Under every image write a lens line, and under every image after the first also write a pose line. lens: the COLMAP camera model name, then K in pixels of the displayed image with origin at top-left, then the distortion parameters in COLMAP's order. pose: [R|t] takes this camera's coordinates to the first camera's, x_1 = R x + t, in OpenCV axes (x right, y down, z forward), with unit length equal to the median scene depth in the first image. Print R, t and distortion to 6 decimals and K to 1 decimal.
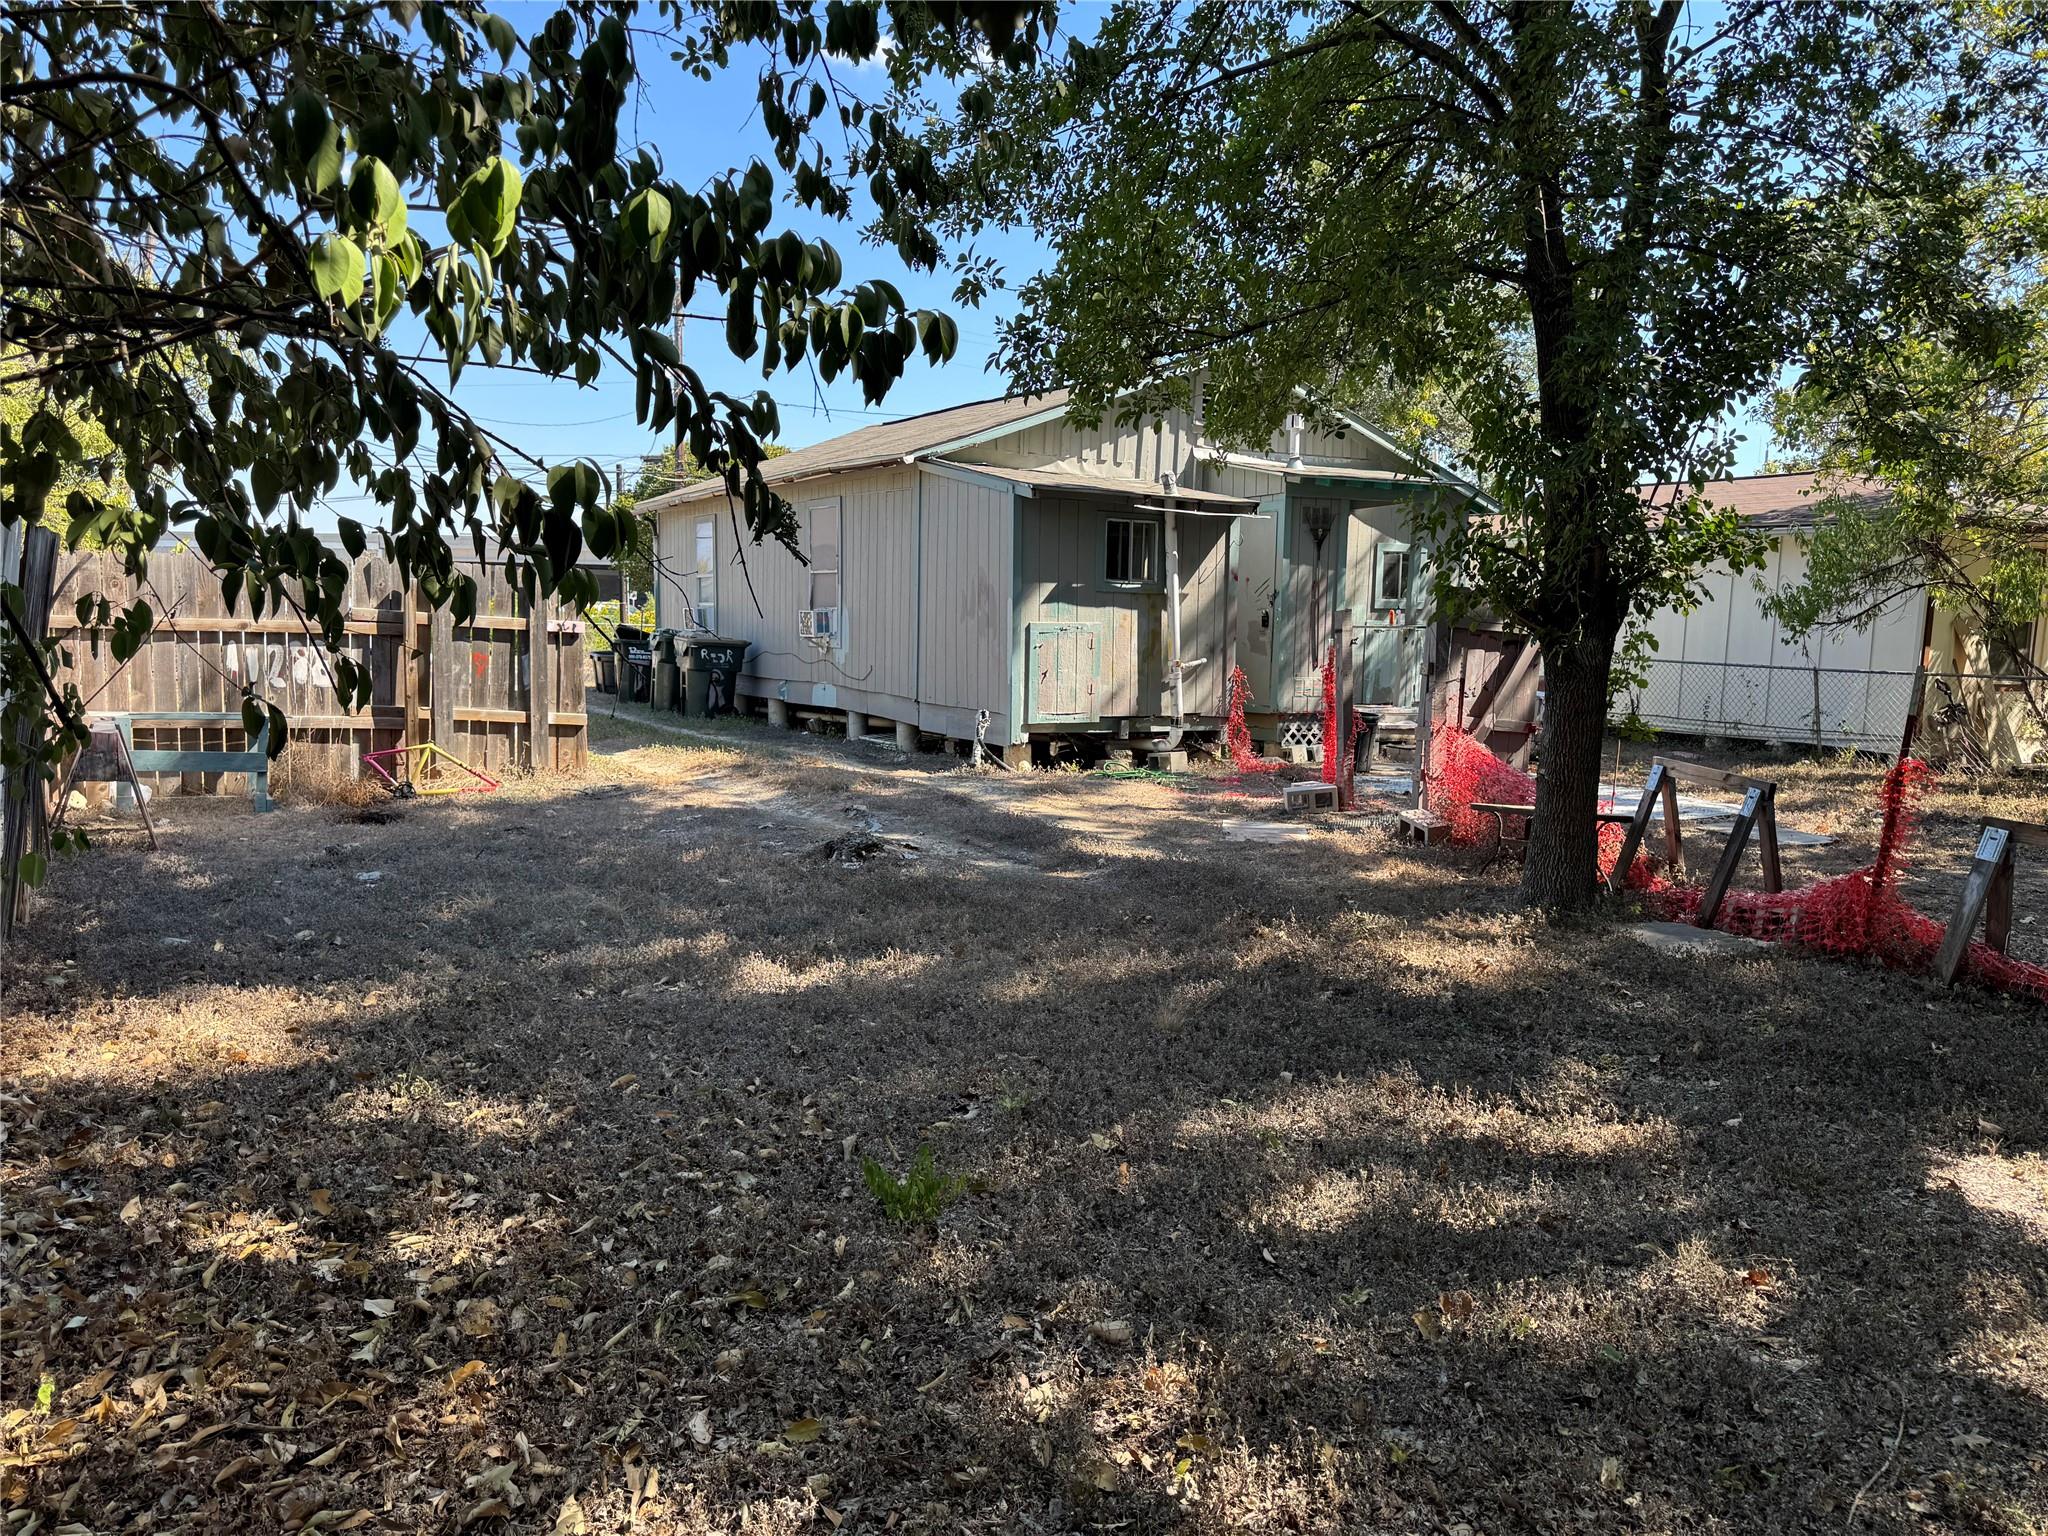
lens RADIAL K [[1451.7, 0, 1029.3], [0, 1451.7, 780.6], [0, 0, 1]] dist [0.105804, -0.144034]
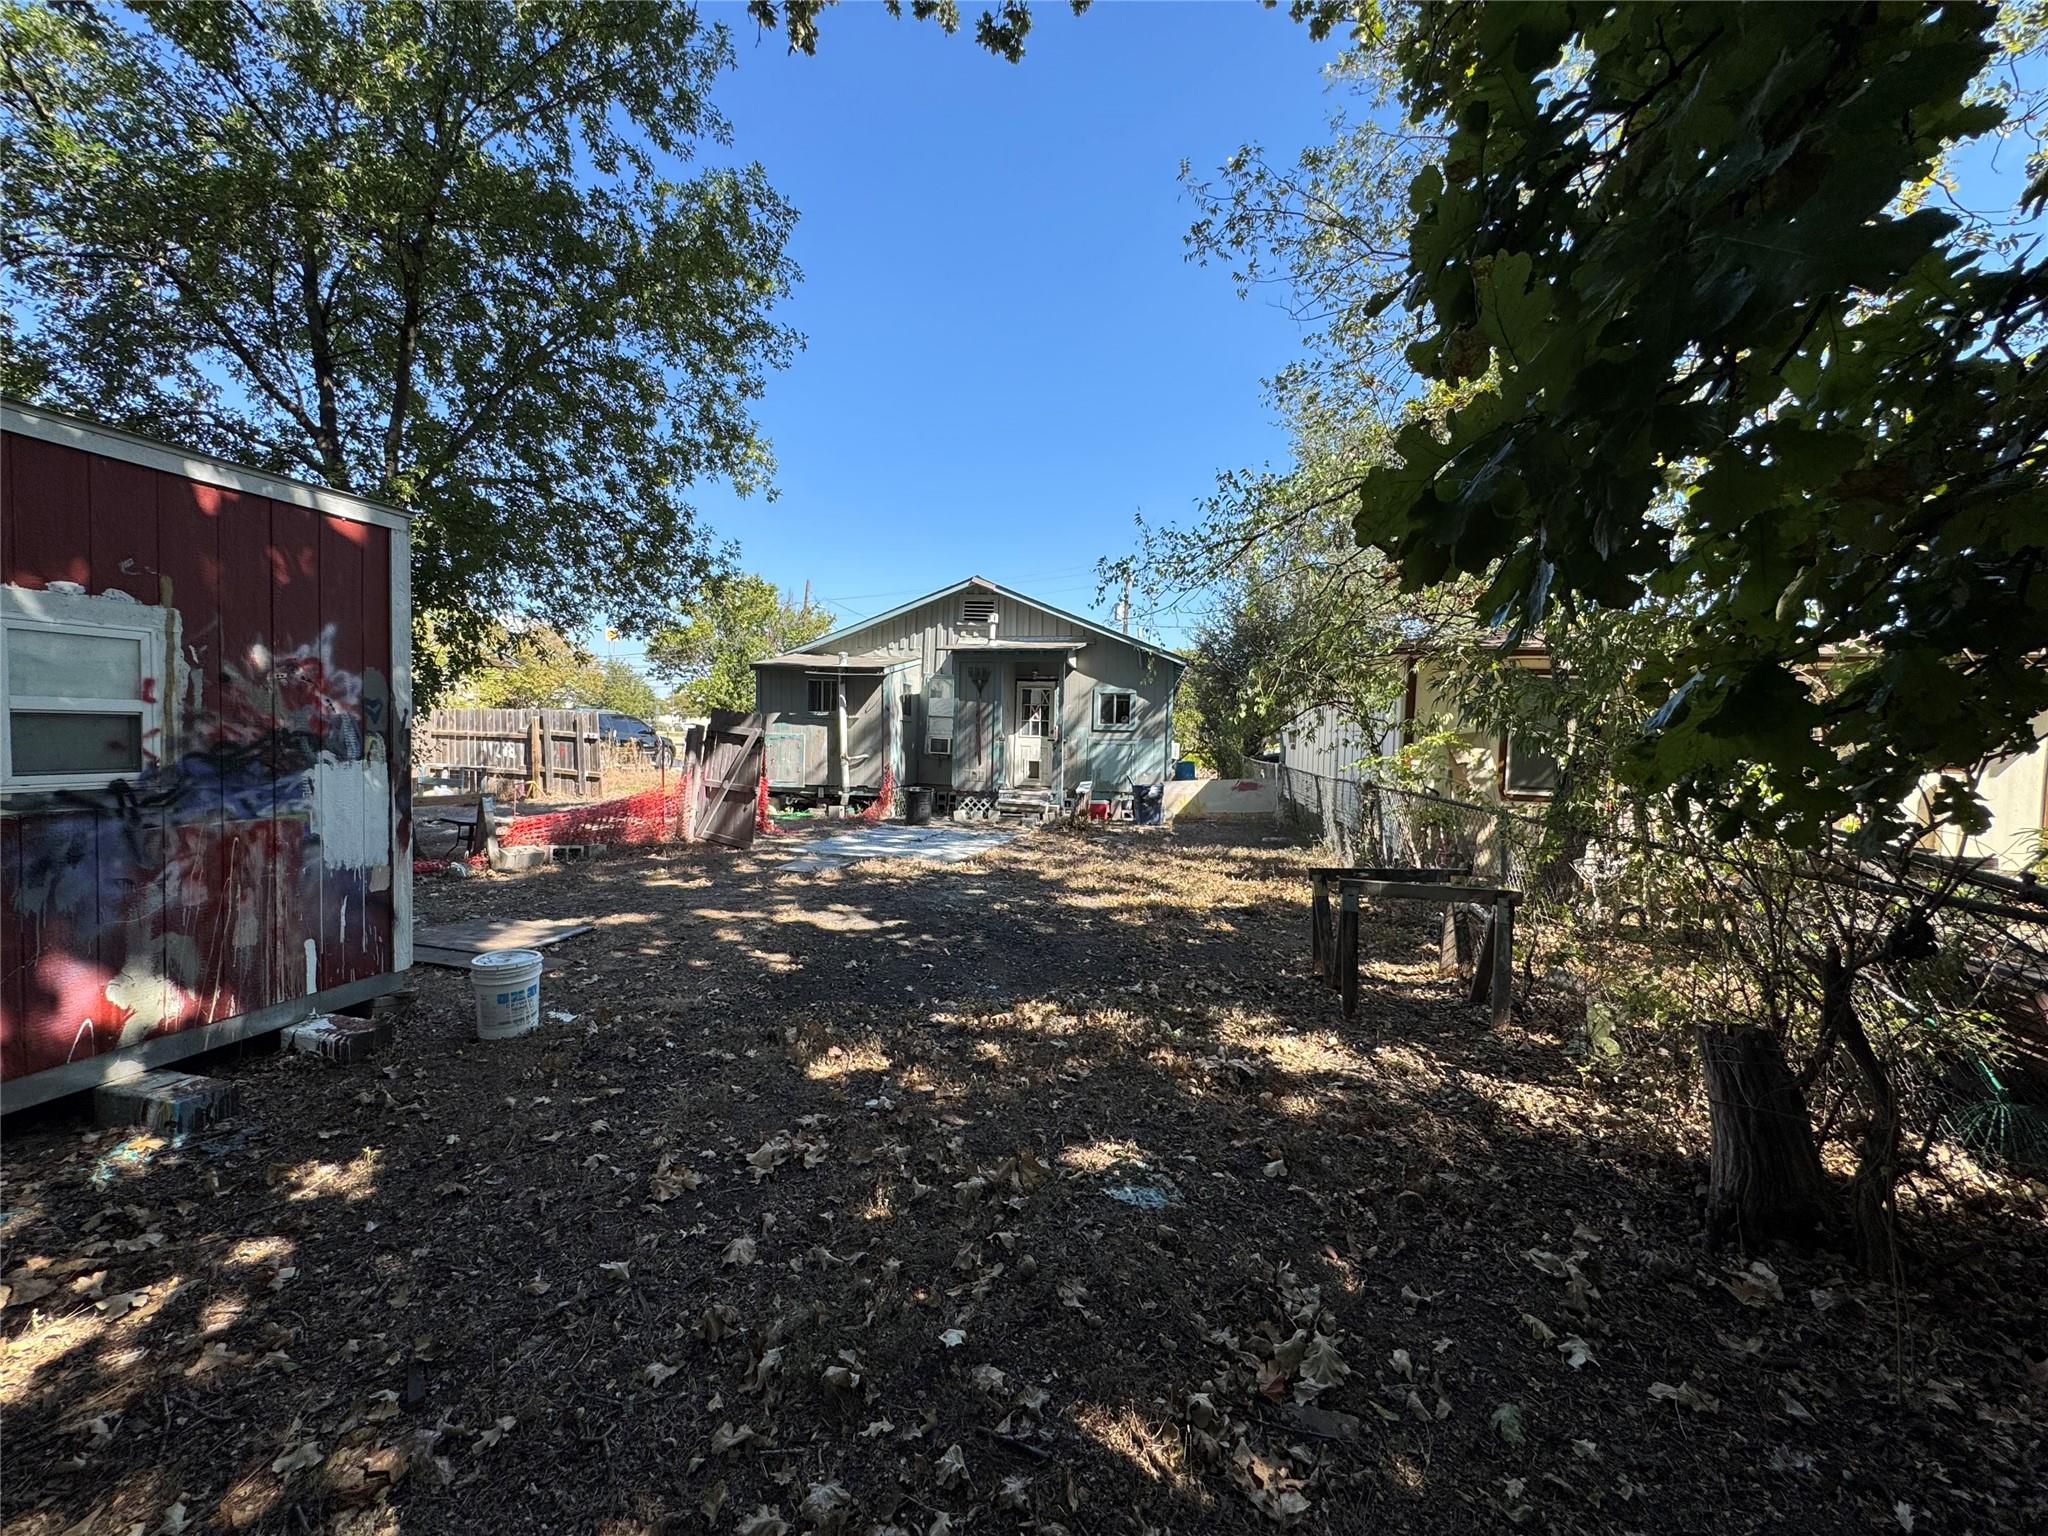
lens RADIAL K [[859.4, 0, 1024.0], [0, 859.4, 768.0], [0, 0, 1]] dist [-0.004033, 0.004128]
pose [[0.774655, 0.019167, -0.632093, 1.211548], [-0.080895, 0.994332, -0.068989, -0.014961], [0.627188, 0.104576, 0.771815, 0.413026]]
